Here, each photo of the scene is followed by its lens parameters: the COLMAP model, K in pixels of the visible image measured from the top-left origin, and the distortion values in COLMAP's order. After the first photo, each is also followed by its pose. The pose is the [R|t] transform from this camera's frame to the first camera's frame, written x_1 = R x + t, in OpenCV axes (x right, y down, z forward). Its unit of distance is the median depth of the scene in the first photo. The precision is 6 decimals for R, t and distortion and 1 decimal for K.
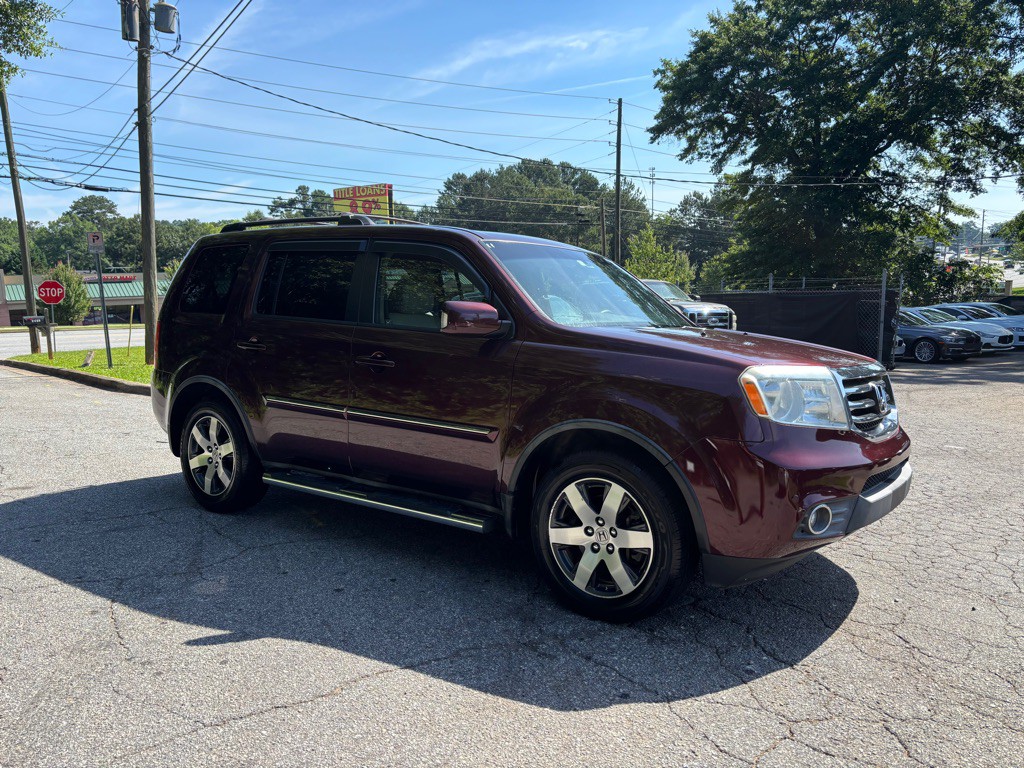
lens RADIAL K [[774.3, 0, 520.8], [0, 774.3, 385.7], [0, 0, 1]] dist [0.050247, -0.053803]
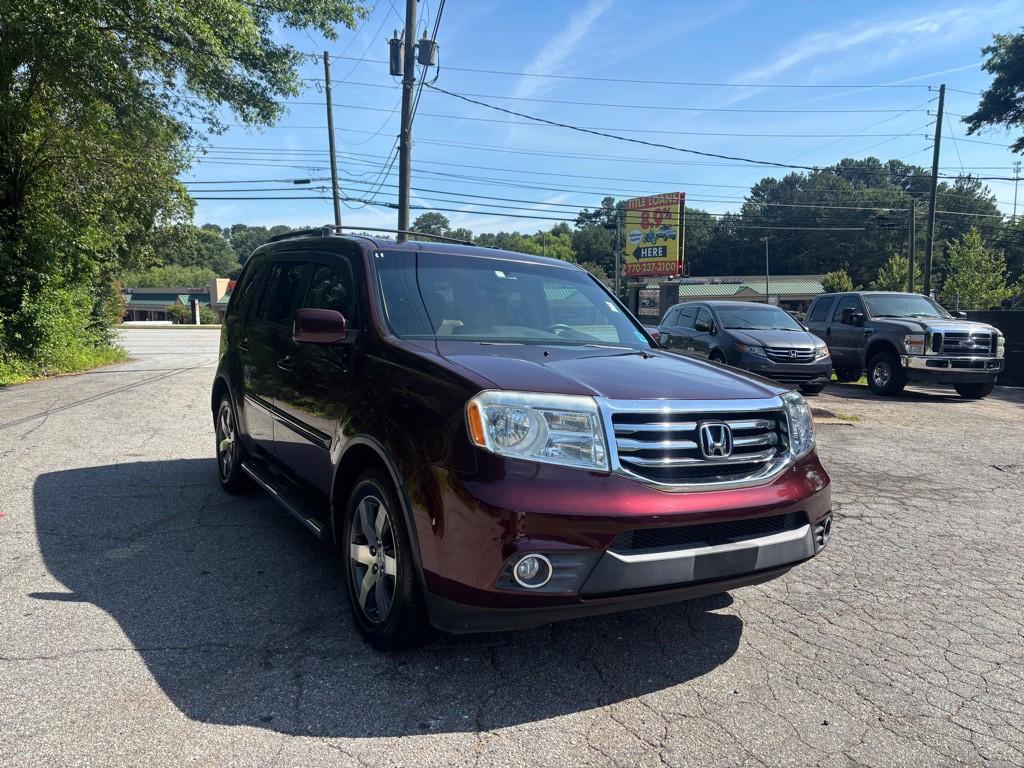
lens RADIAL K [[774.3, 0, 507.9], [0, 774.3, 390.0], [0, 0, 1]] dist [0.050247, -0.053803]
pose [[0.920226, 0.064321, -0.386067, 0.110814], [-0.066733, 0.997745, 0.007166, -0.005475], [0.385657, 0.019169, 0.922443, 0.031006]]
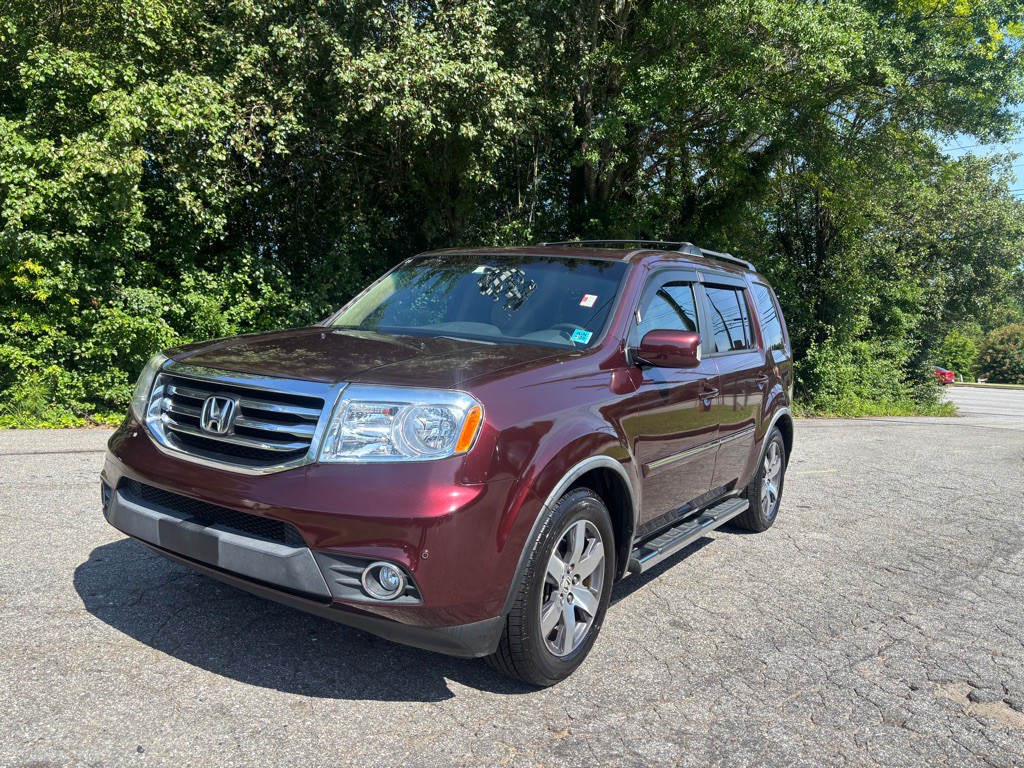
lens RADIAL K [[774.3, 0, 511.3], [0, 774.3, 386.5], [0, 0, 1]] dist [0.050247, -0.053803]
pose [[0.052359, 0.062695, -0.996658, 0.239399], [-0.145130, 0.987909, 0.054520, -0.018355], [0.988026, 0.141791, 0.060825, 0.238980]]
